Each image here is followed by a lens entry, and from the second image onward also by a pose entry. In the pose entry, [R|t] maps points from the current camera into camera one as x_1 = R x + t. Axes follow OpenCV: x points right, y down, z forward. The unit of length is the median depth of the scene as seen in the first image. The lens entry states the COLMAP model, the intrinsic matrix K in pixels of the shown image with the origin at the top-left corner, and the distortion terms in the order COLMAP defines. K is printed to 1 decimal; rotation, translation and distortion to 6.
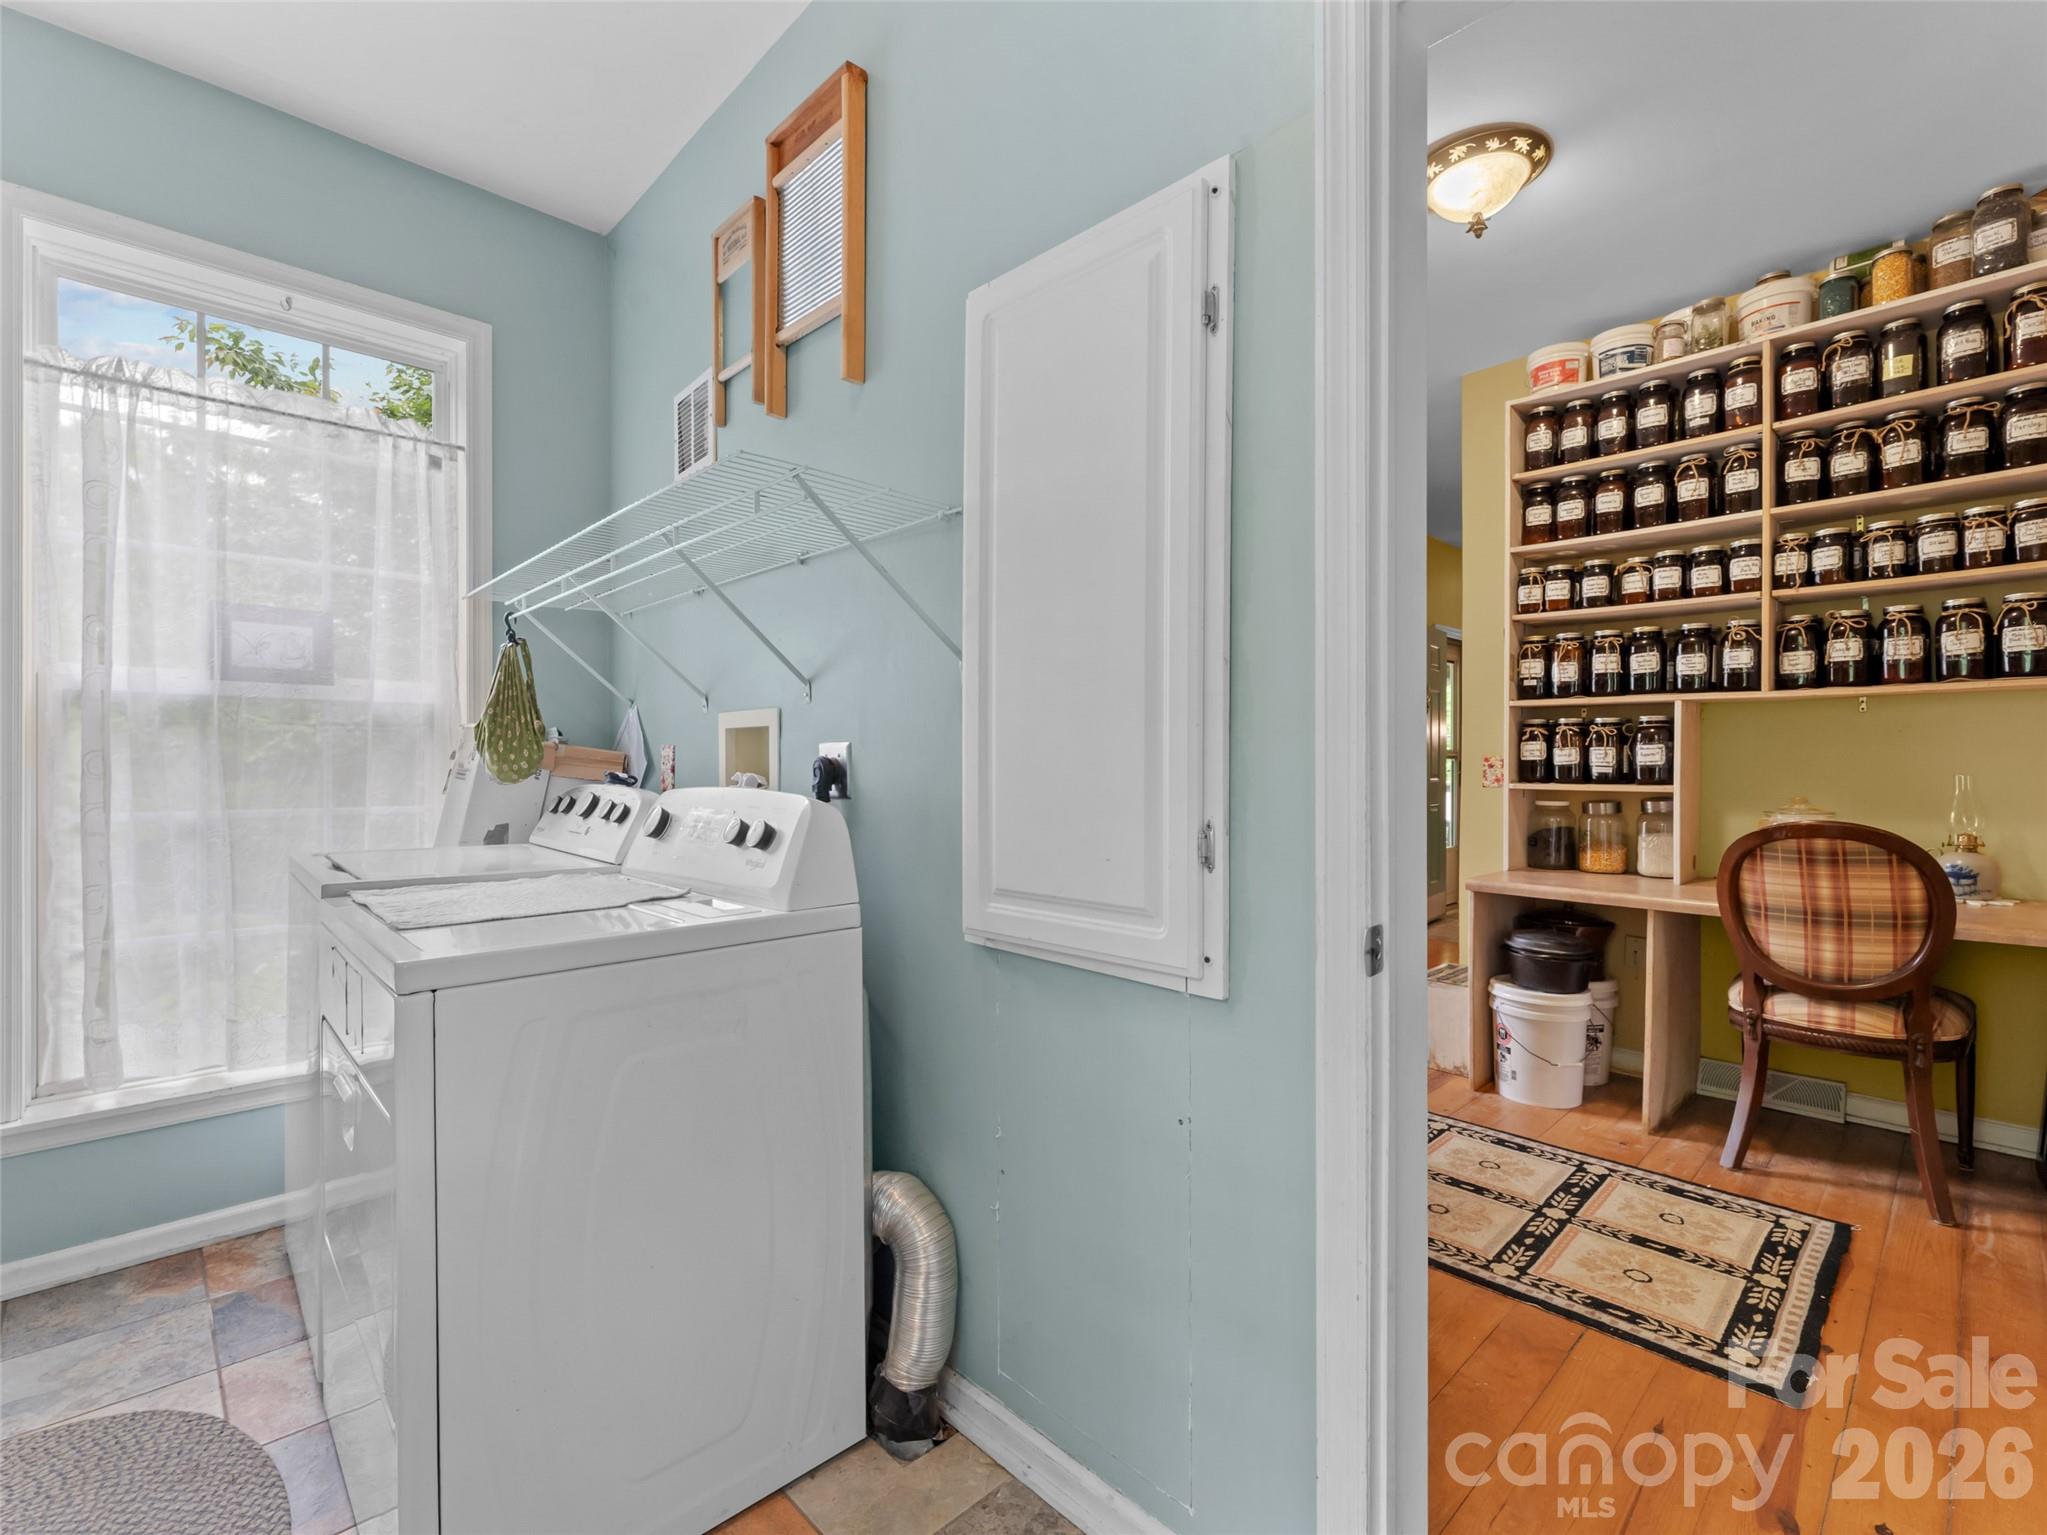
lens RADIAL K [[917.1, 0, 1025.6], [0, 917.1, 772.7], [0, 0, 1]] dist [-0.000998, 0.000206]
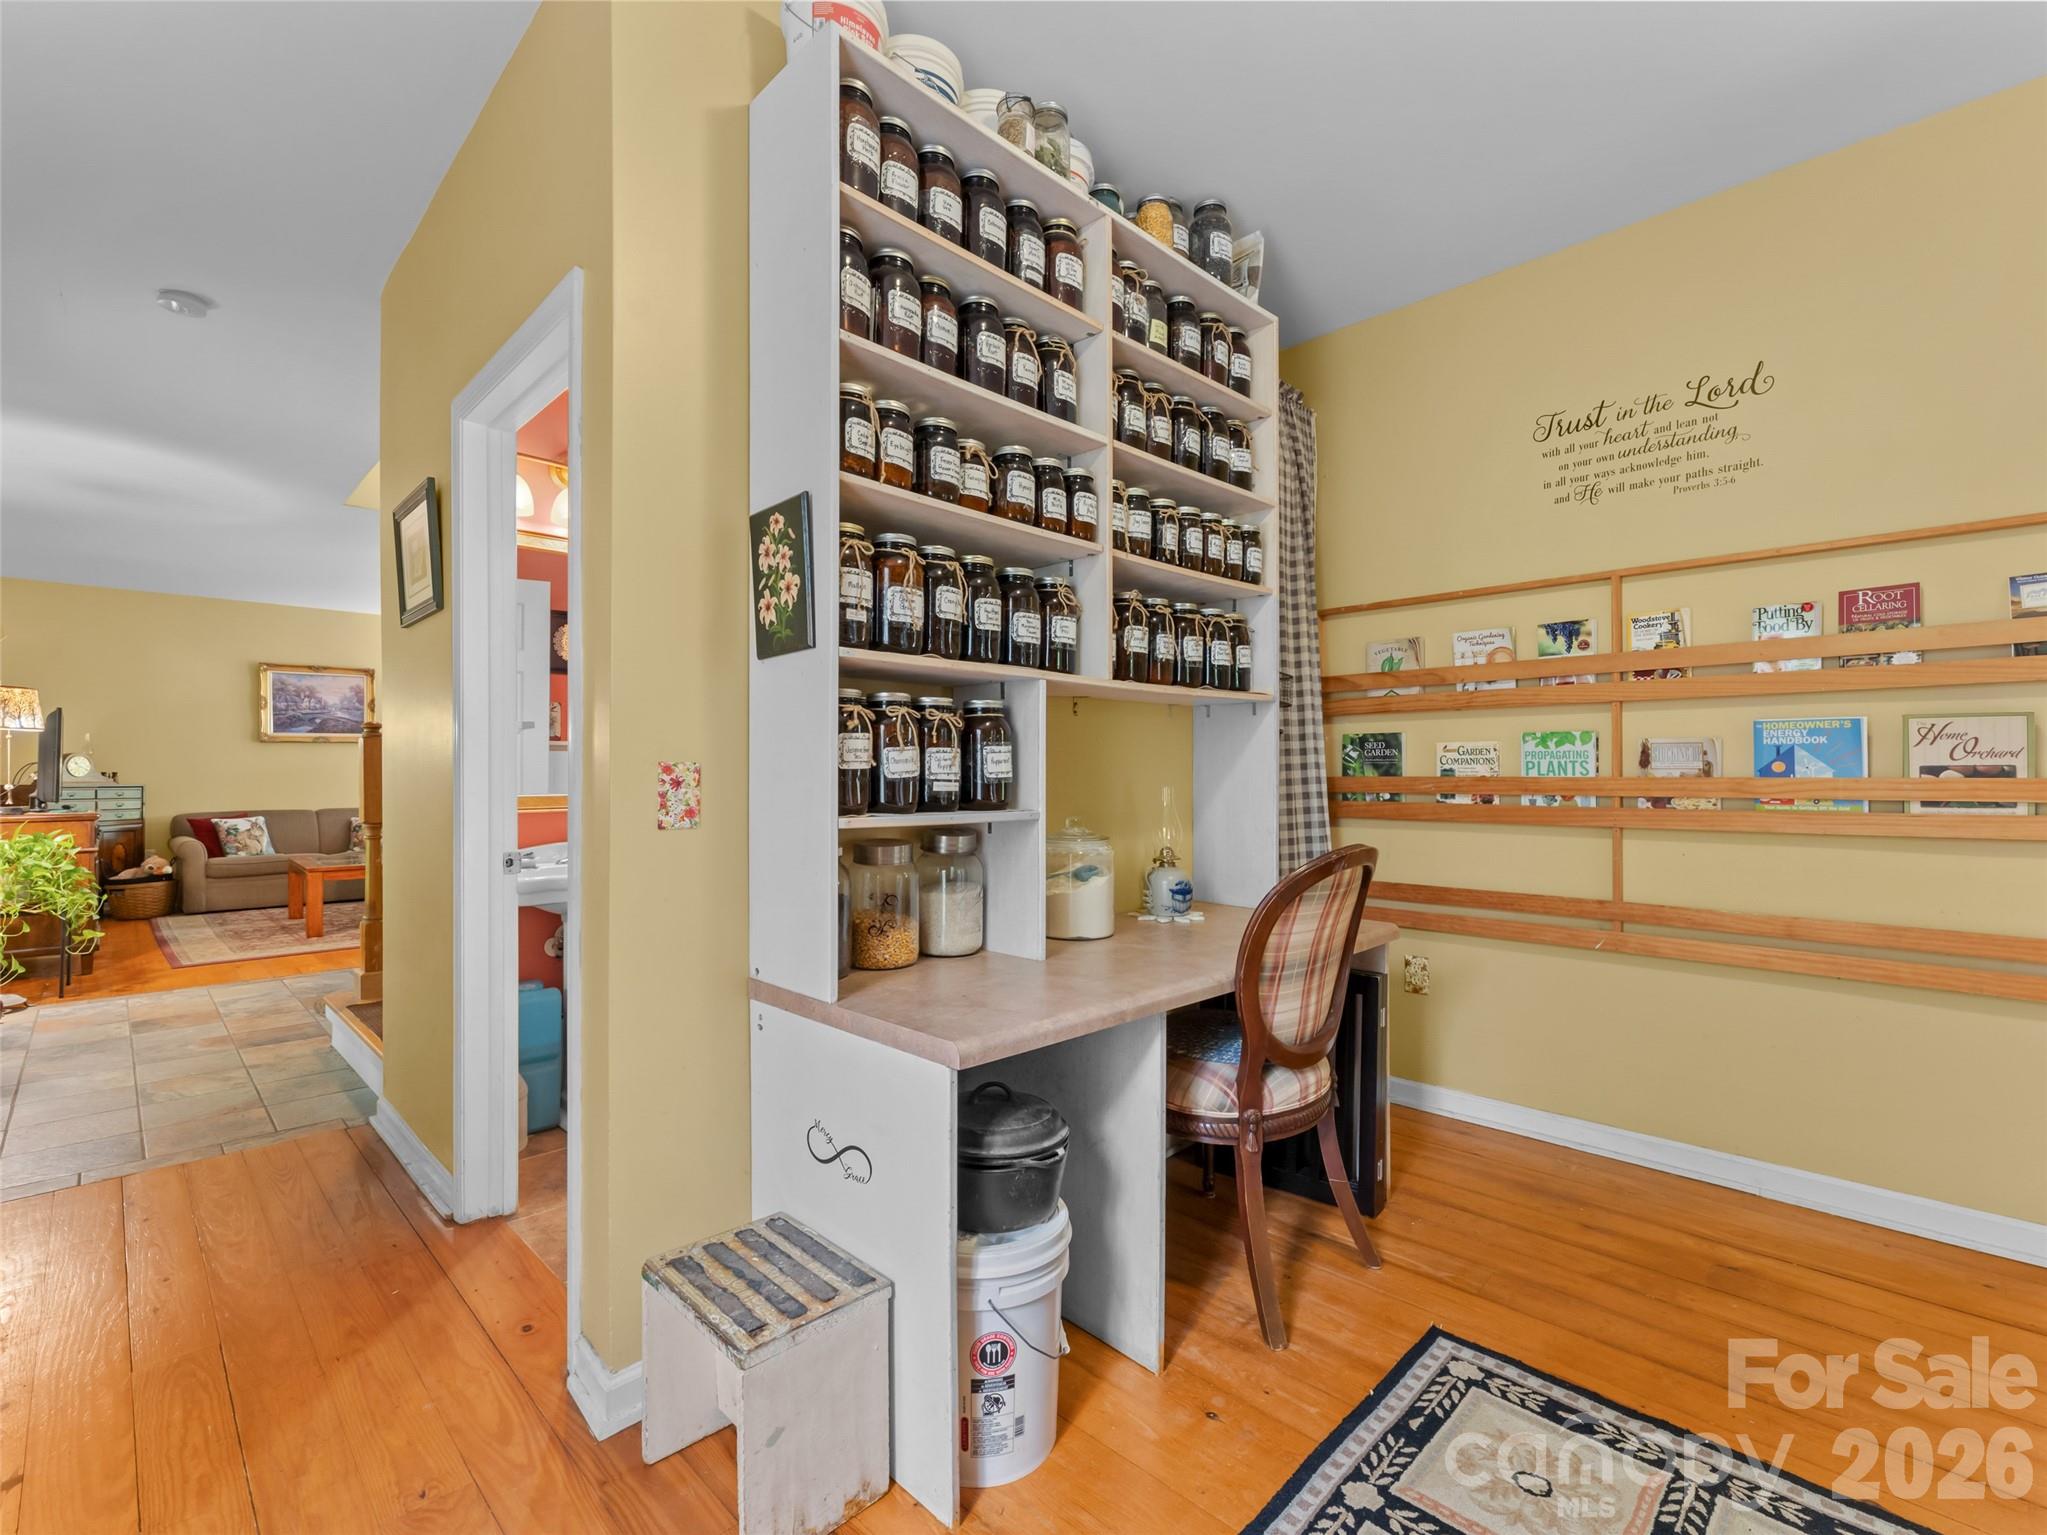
lens RADIAL K [[917.1, 0, 1025.6], [0, 917.1, 772.7], [0, 0, 1]] dist [-0.000998, 0.000206]
pose [[-0.019903, 0.003100, 0.999797, 0.060702], [0.015690, 0.999873, -0.002788, -0.011611], [-0.999679, 0.015632, -0.019949, 1.156546]]
